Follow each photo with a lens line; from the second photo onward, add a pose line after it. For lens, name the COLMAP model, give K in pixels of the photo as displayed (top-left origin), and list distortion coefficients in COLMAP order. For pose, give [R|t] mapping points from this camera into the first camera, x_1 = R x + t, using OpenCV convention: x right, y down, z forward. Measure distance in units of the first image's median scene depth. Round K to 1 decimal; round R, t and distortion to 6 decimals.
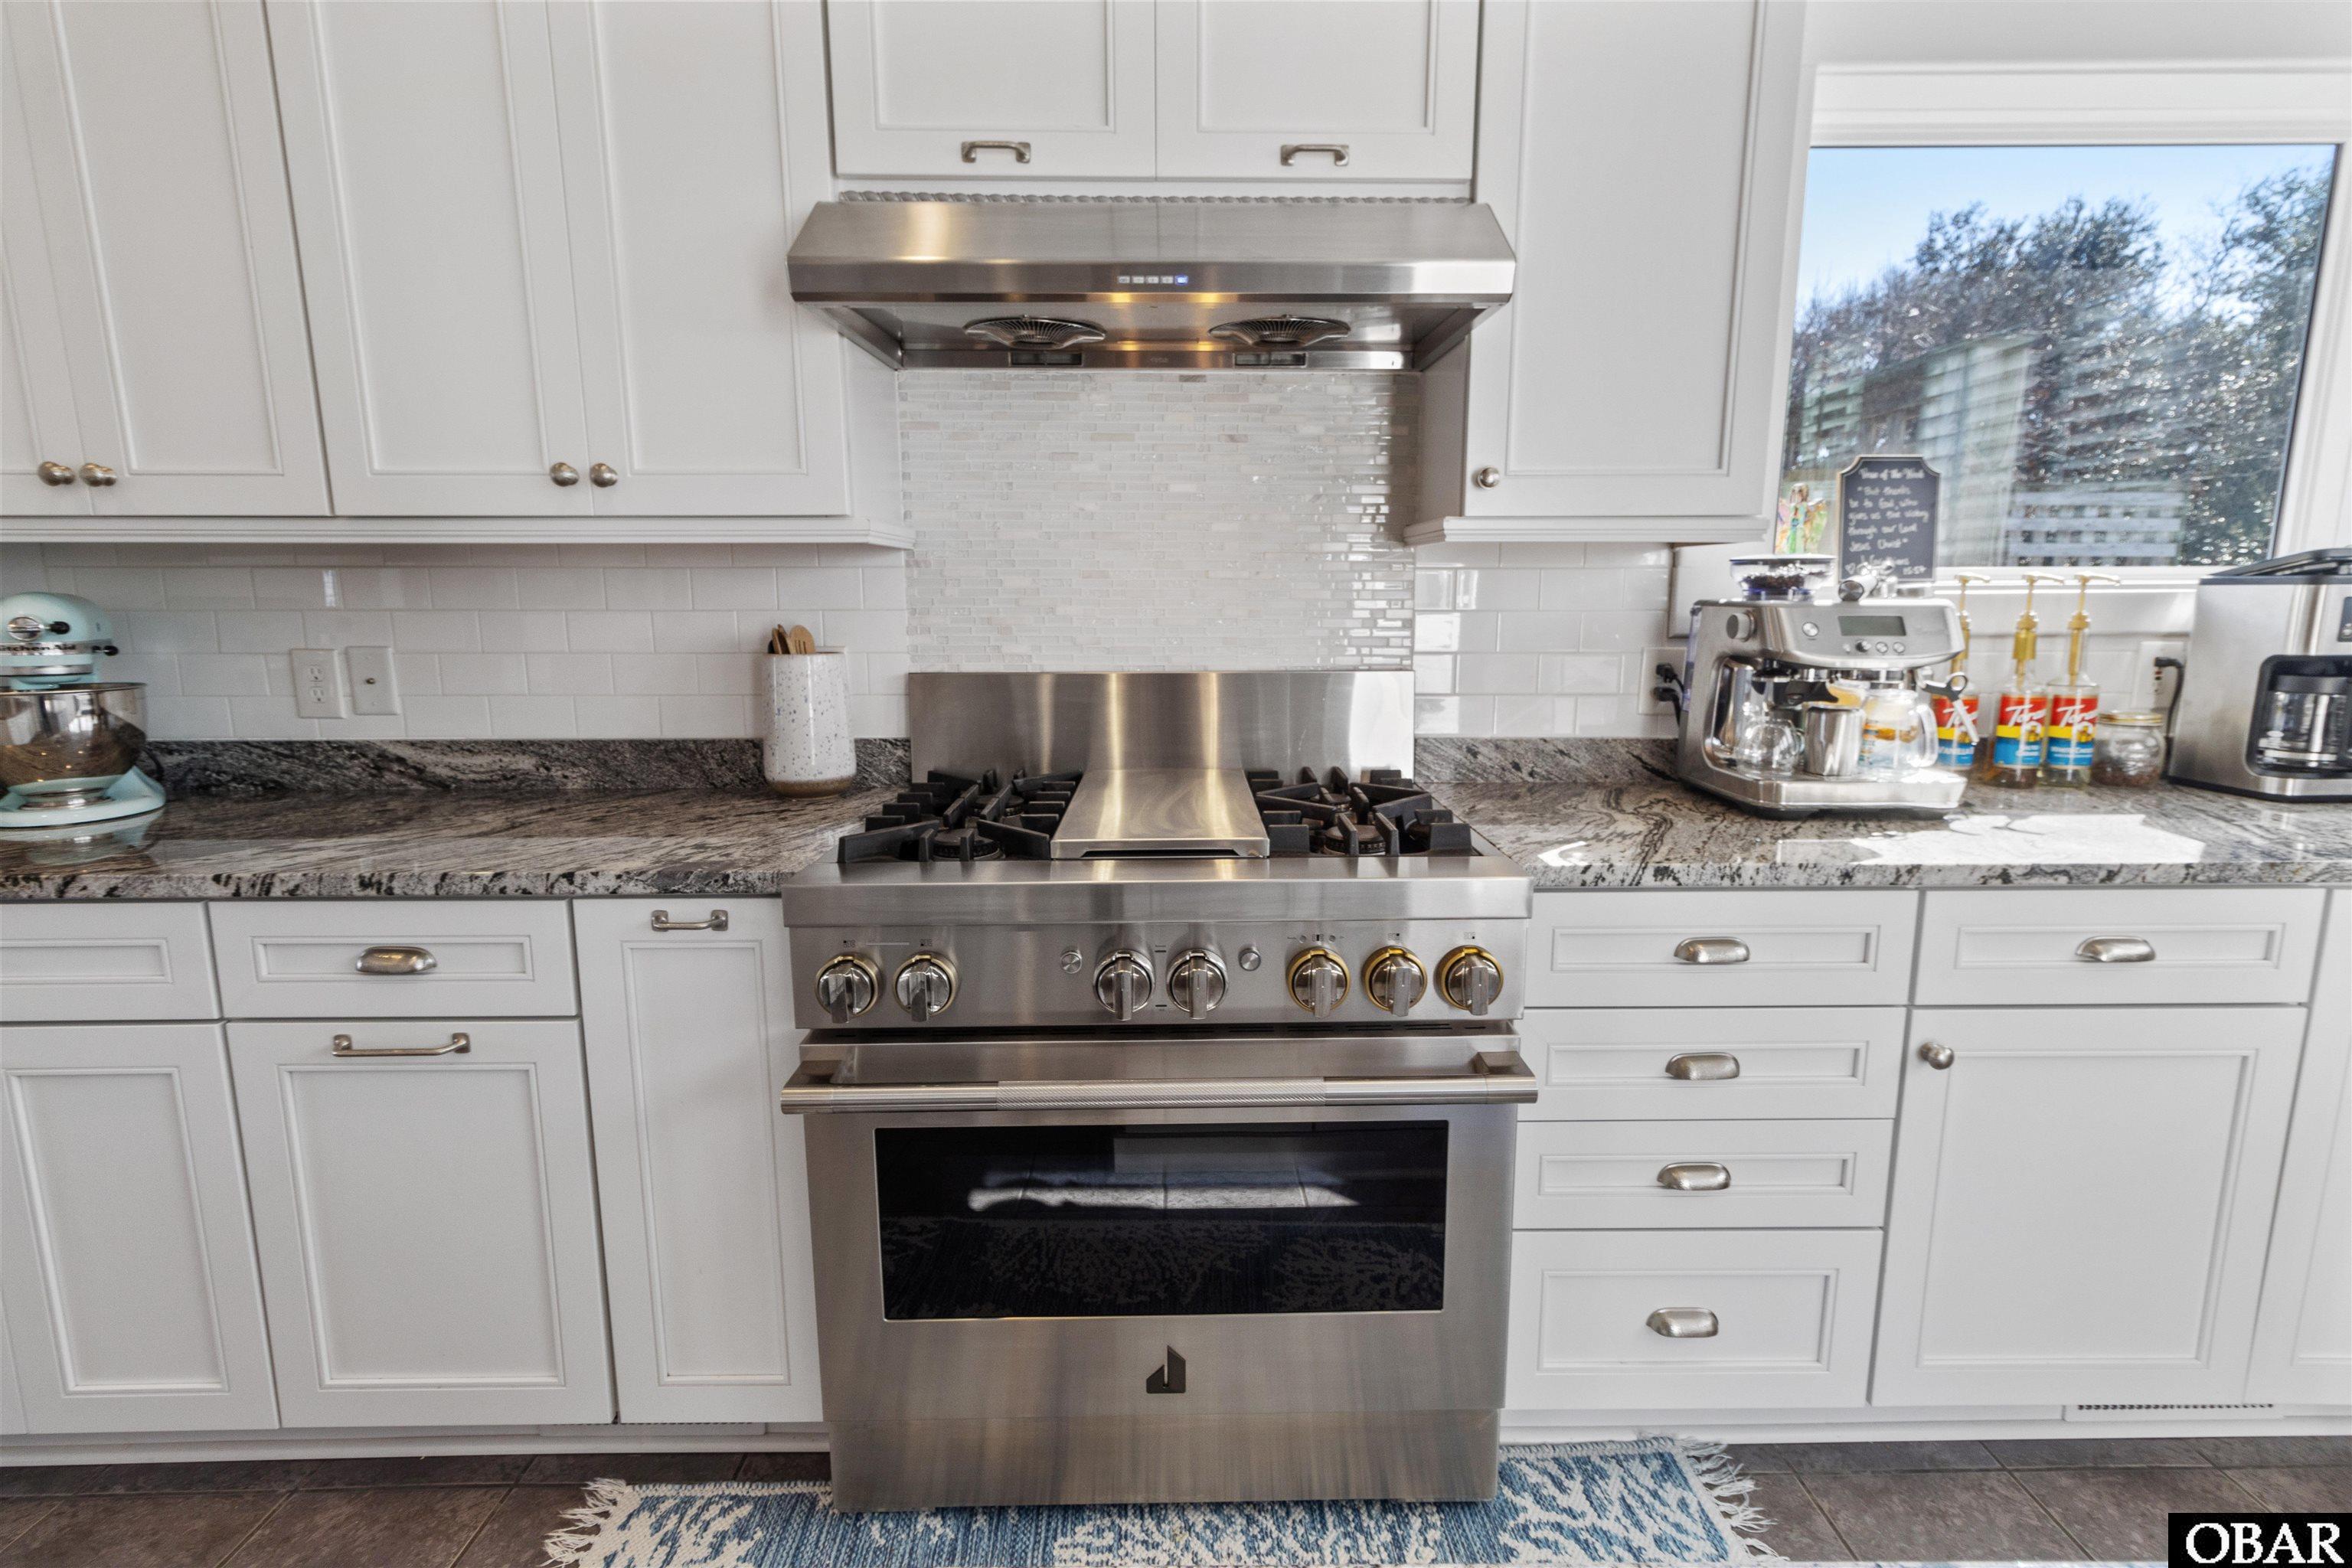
lens RADIAL K [[1112.6, 0, 1181.2], [0, 1112.6, 775.8], [0, 0, 1]] dist [0.001707, 0.000633]
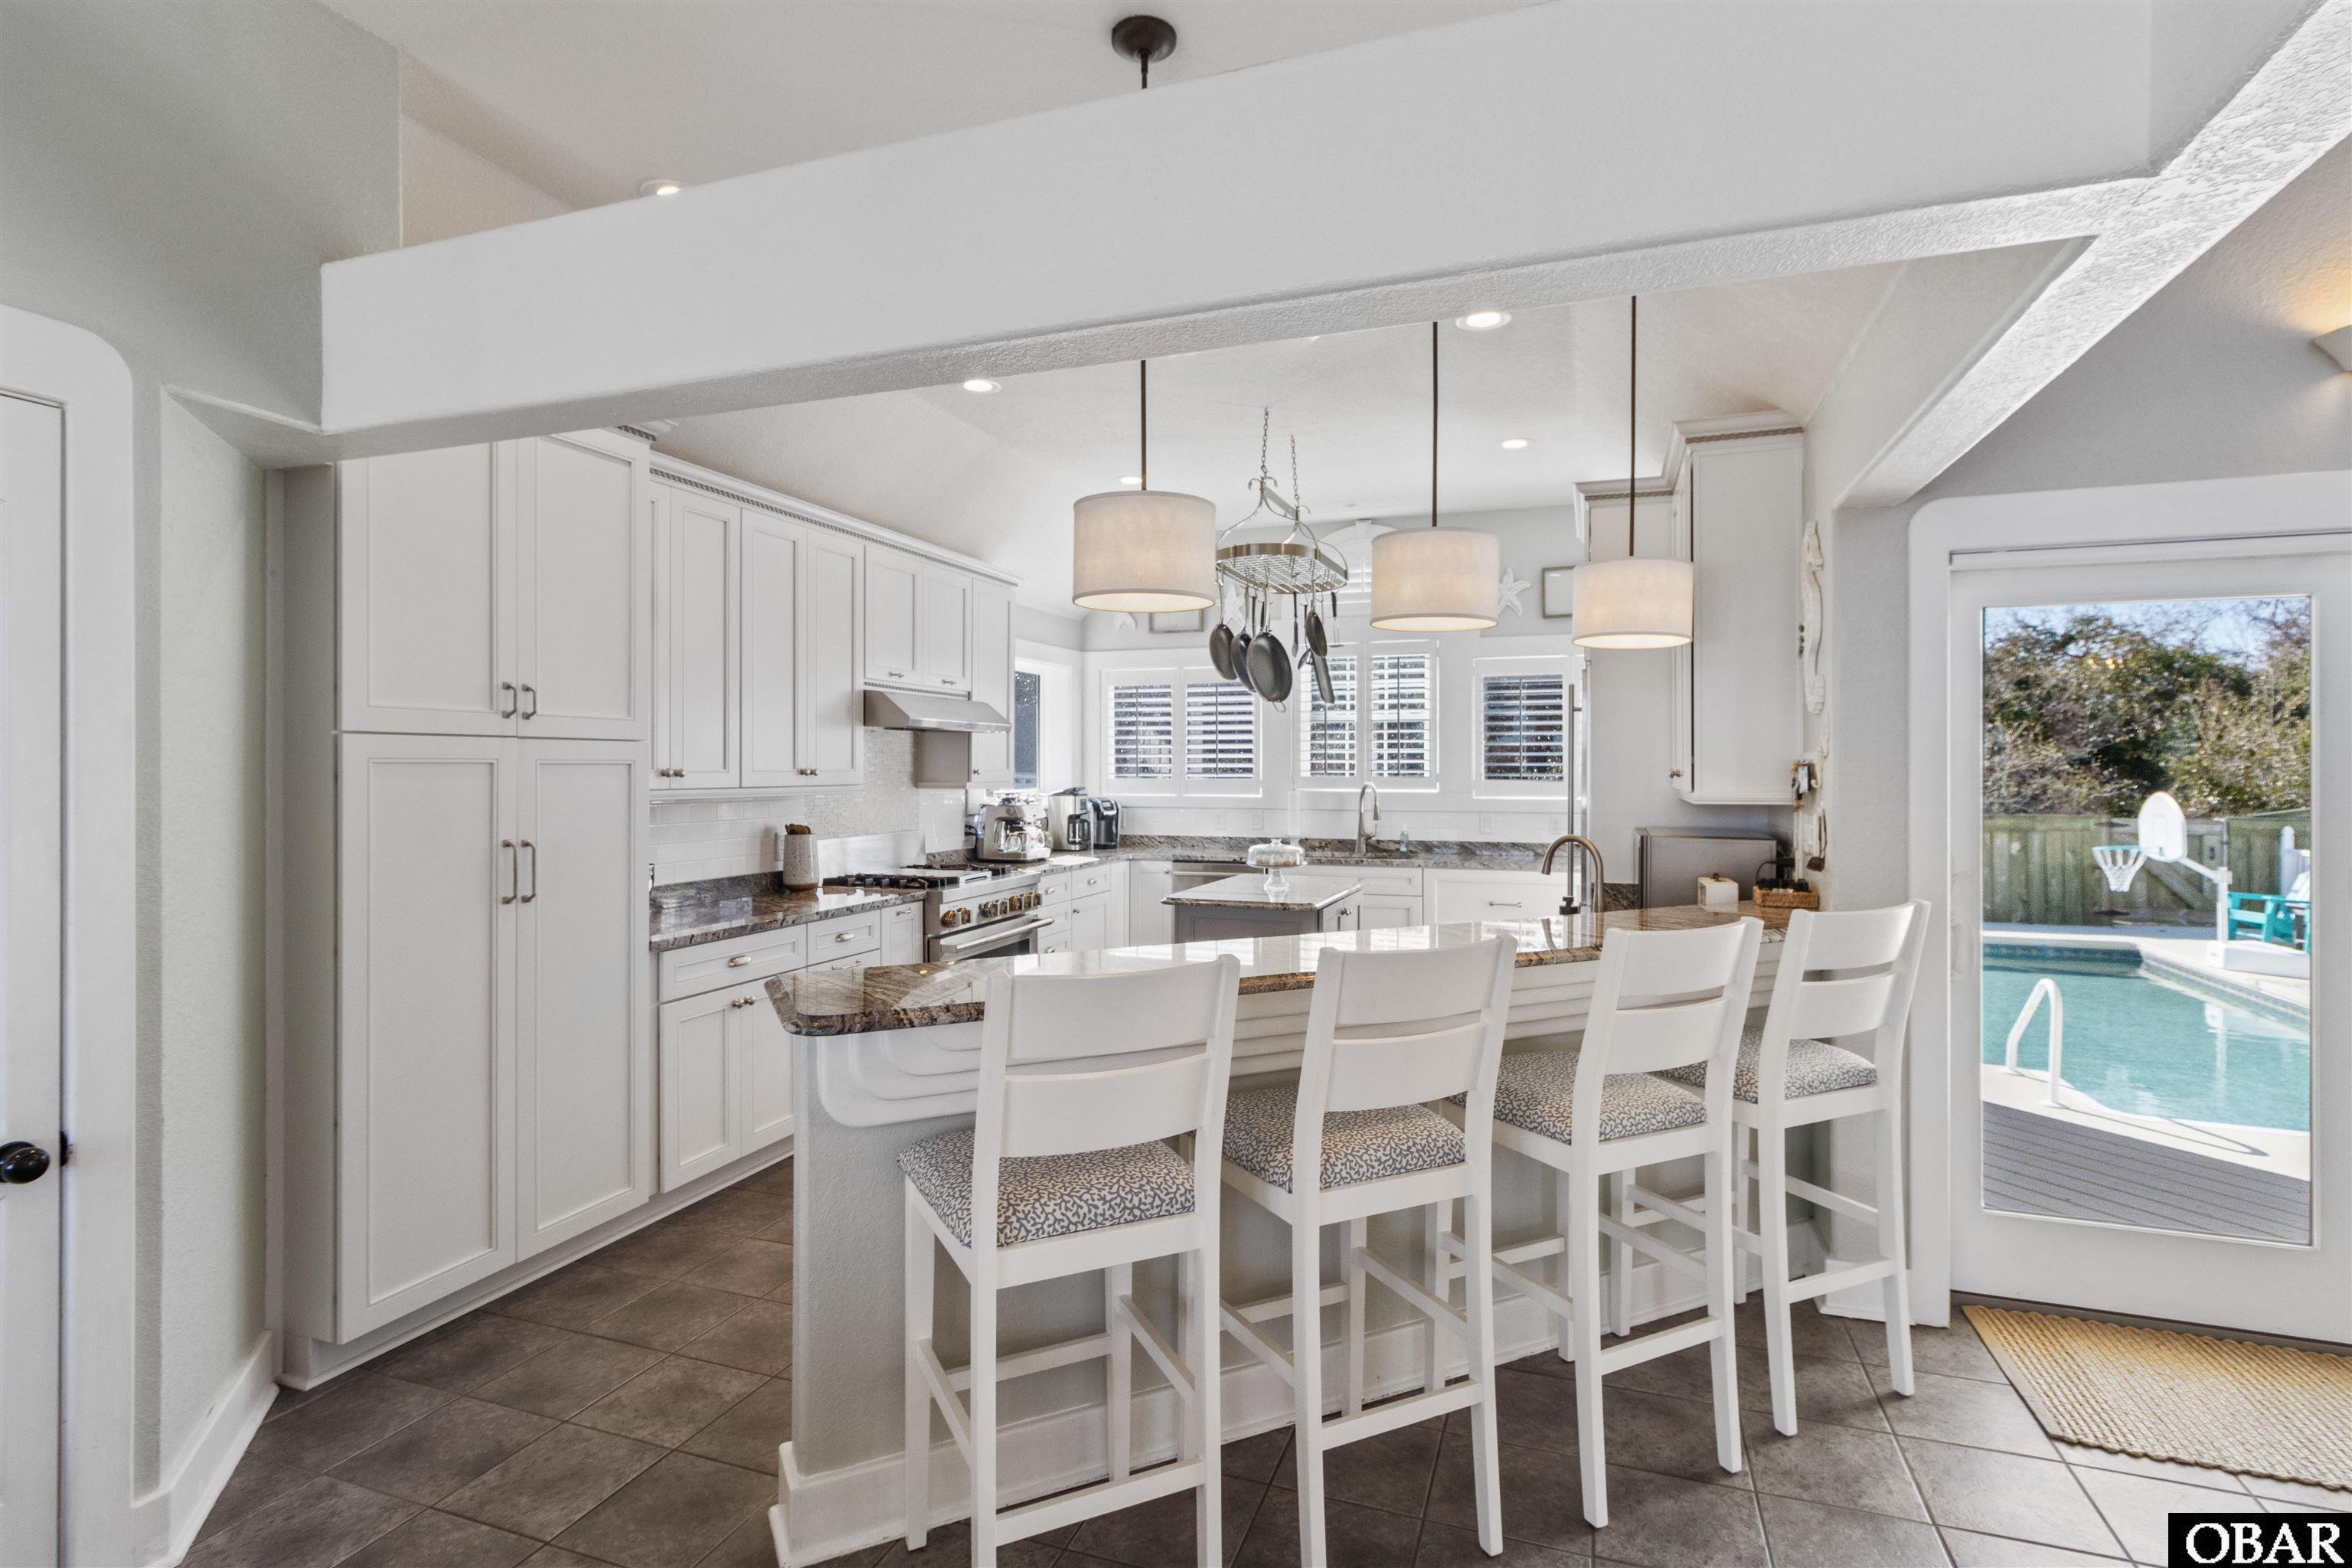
lens RADIAL K [[1112.6, 0, 1181.2], [0, 1112.6, 775.8], [0, 0, 1]] dist [0.001707, 0.000633]
pose [[0.364939, -0.003293, 0.931026, -2.399973], [0.152761, 0.986653, -0.056389, 0.035508], [-0.918414, 0.162803, 0.360571, -0.750565]]
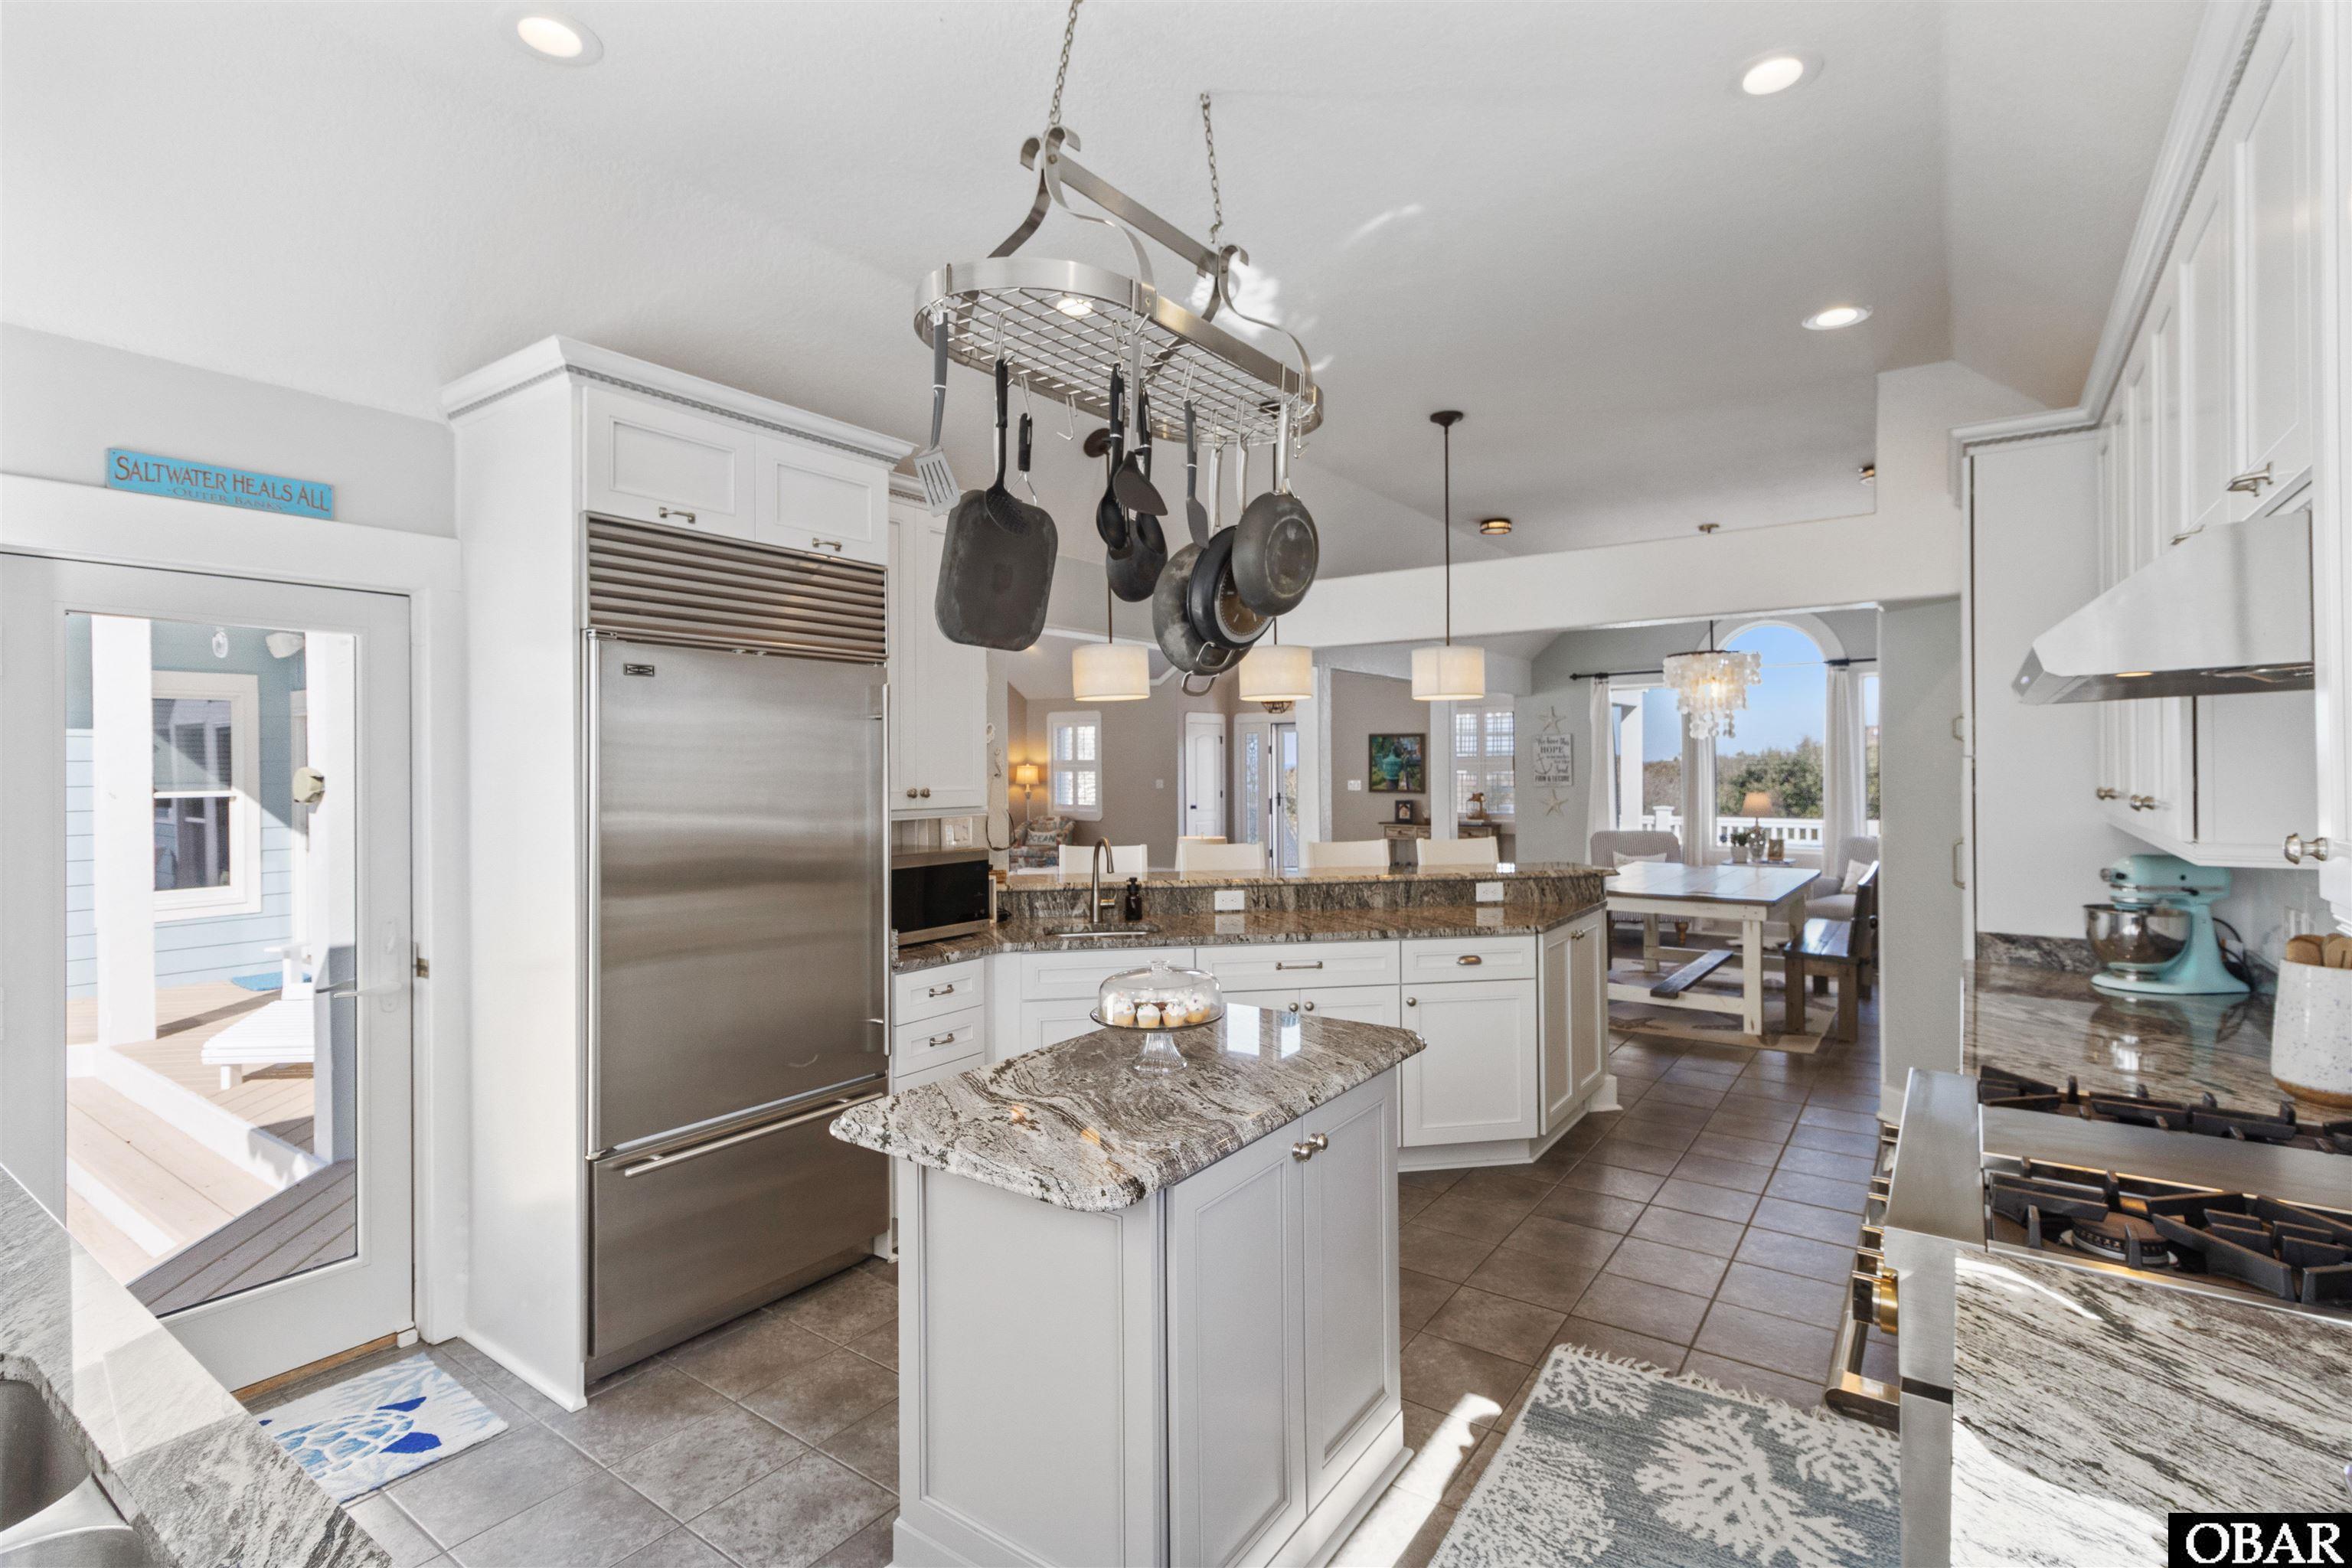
lens RADIAL K [[1098.1, 0, 1188.9], [0, 1098.1, 758.2], [0, 0, 1]] dist [0.000610, 0.000309]
pose [[-0.586399, 0.002549, -0.810018, 1.132215], [-0.126479, 0.987441, 0.094670, -0.264734], [0.800087, 0.157965, -0.578713, 0.710723]]
